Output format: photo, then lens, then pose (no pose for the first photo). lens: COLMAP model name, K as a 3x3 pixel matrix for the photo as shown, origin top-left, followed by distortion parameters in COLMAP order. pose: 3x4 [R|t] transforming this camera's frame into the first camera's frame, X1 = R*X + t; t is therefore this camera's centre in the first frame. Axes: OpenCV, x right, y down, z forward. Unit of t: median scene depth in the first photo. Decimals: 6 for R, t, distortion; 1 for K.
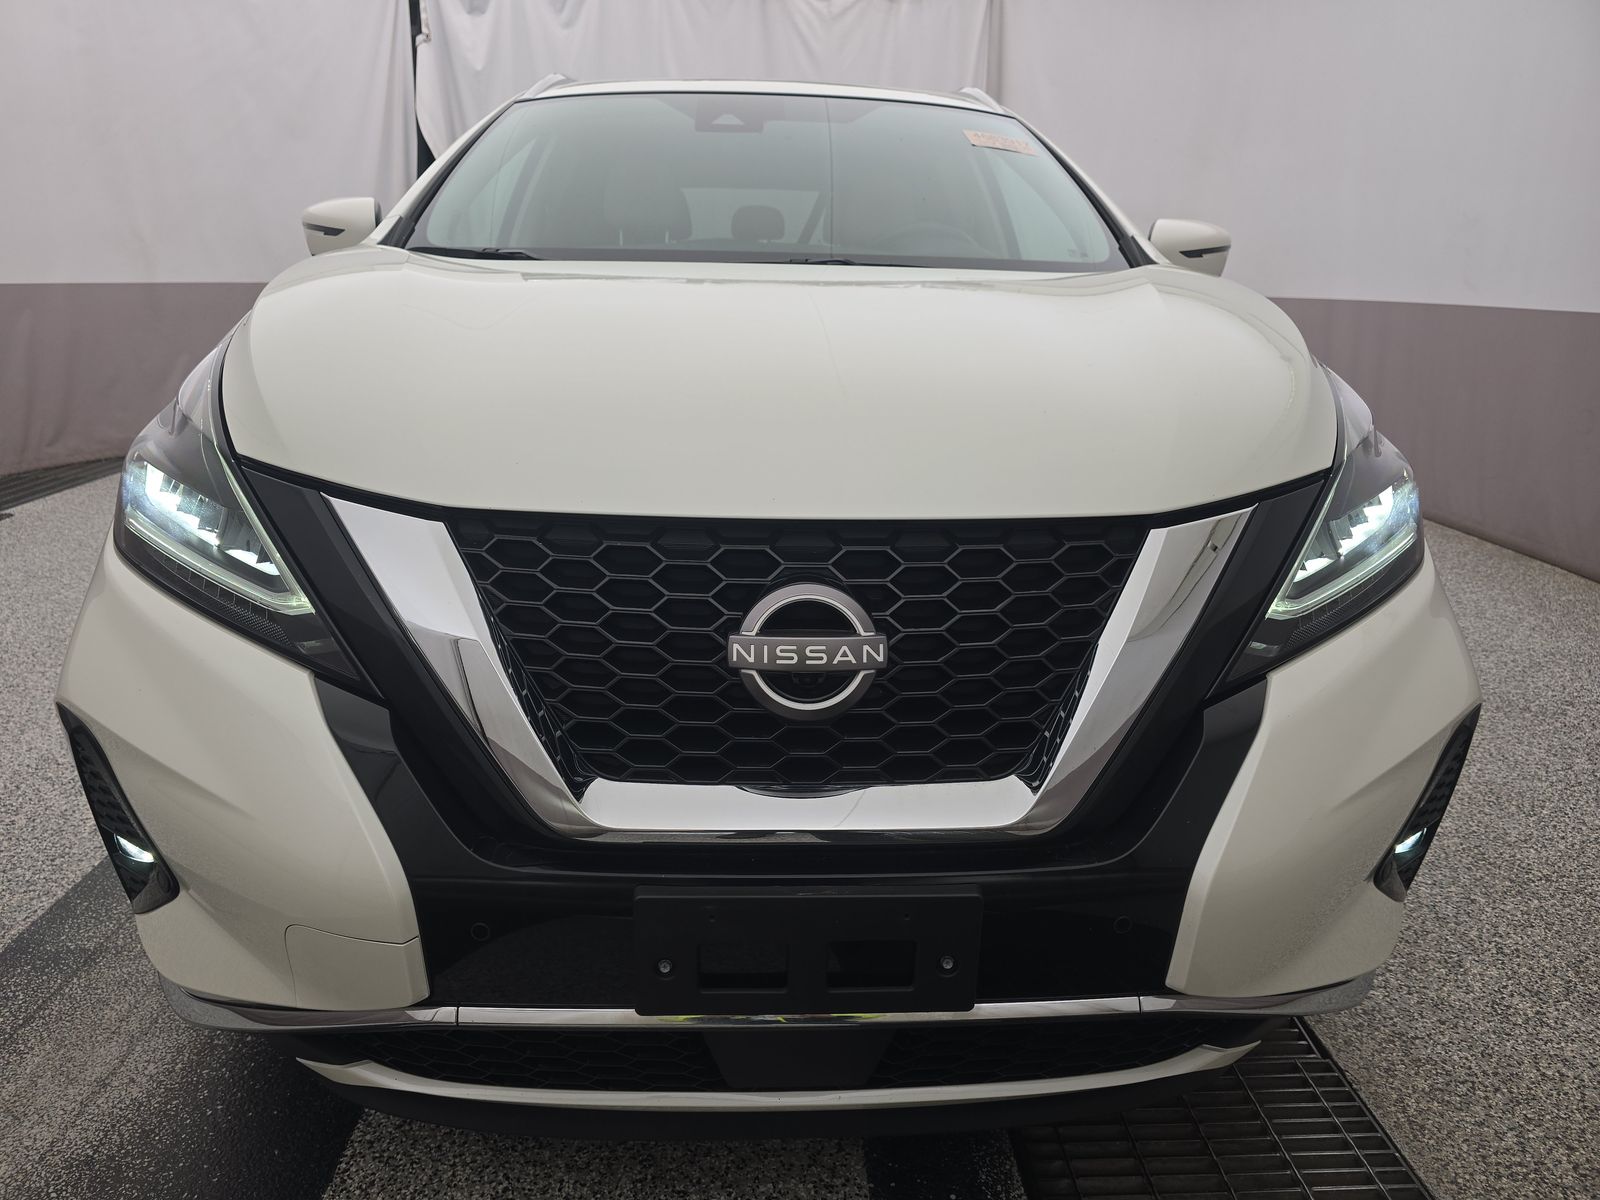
lens RADIAL K [[1037.7, 0, 800.0], [0, 1037.7, 600.0], [0, 0, 1]] dist [-0.030067, -0.001365]
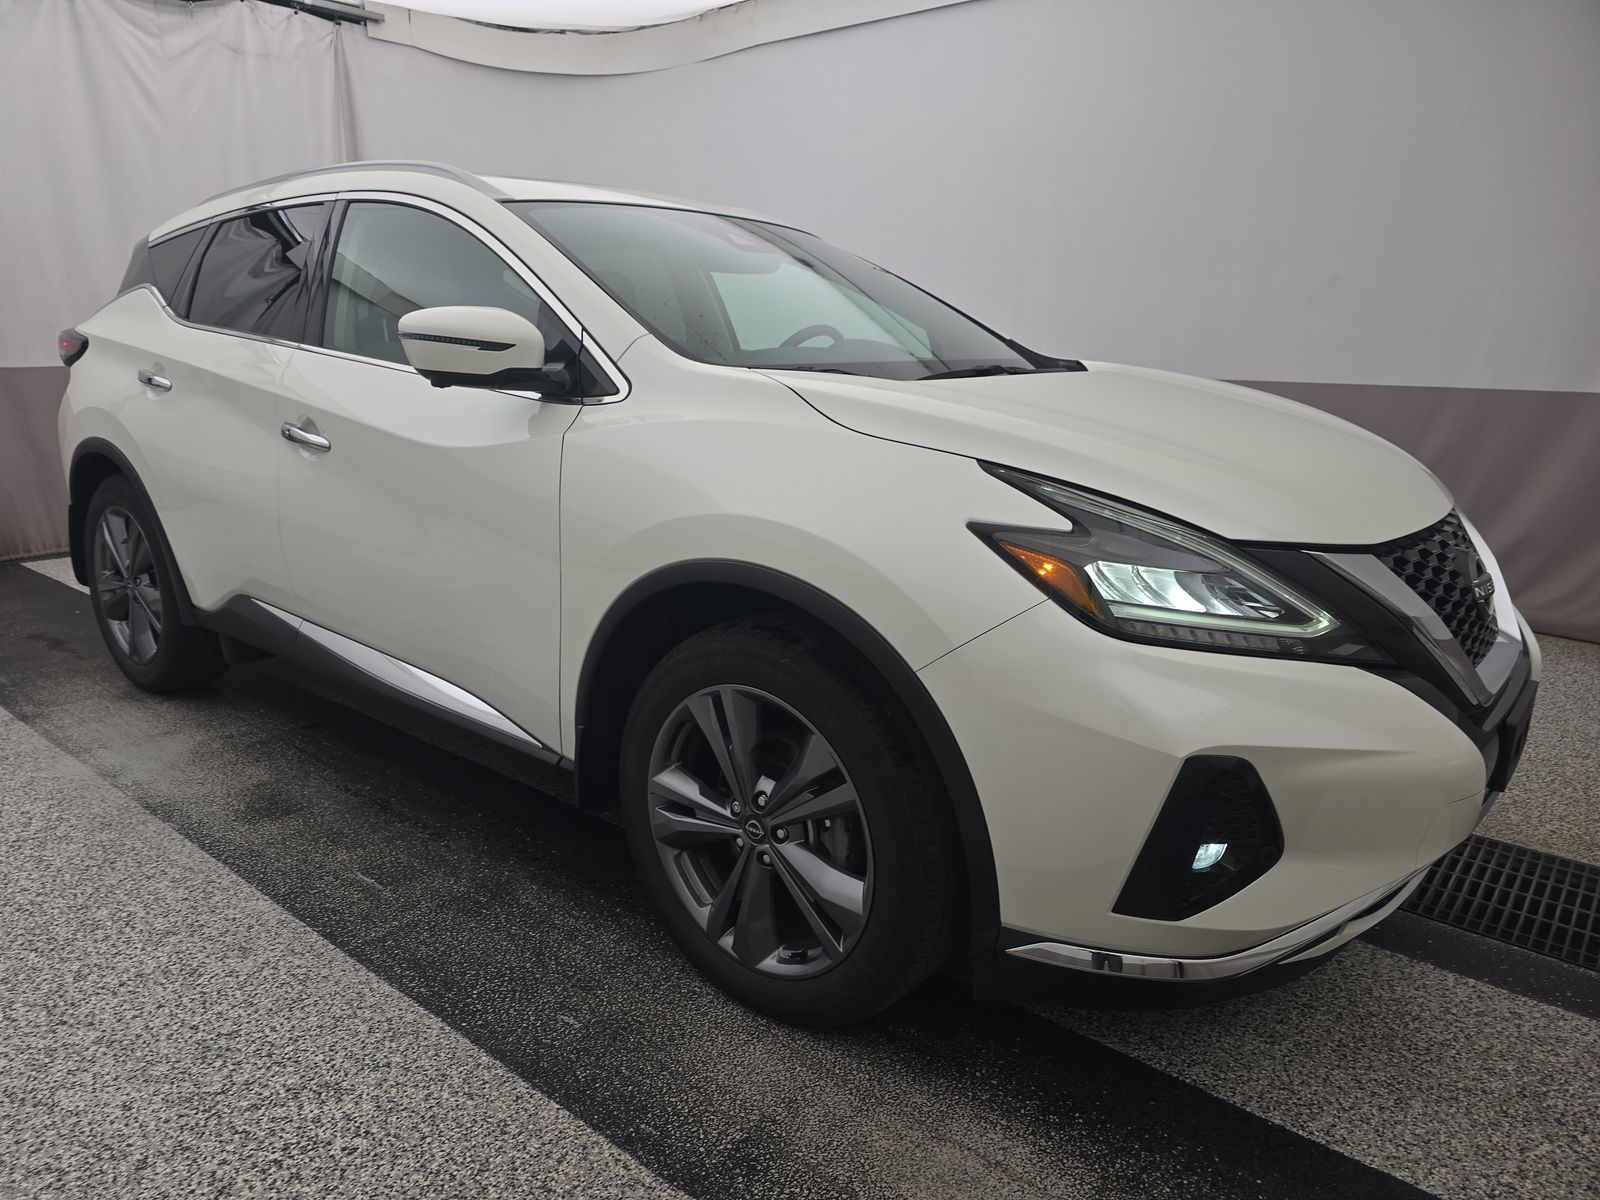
lens RADIAL K [[1035.1, 0, 800.0], [0, 1035.1, 600.0], [0, 0, 1]] dist [-0.006228, -0.001808]
pose [[0.709543, -0.193216, 0.677655, -1.397936], [0.223860, 0.973663, 0.043221, -0.181074], [-0.668158, 0.121033, 0.734109, 0.266643]]
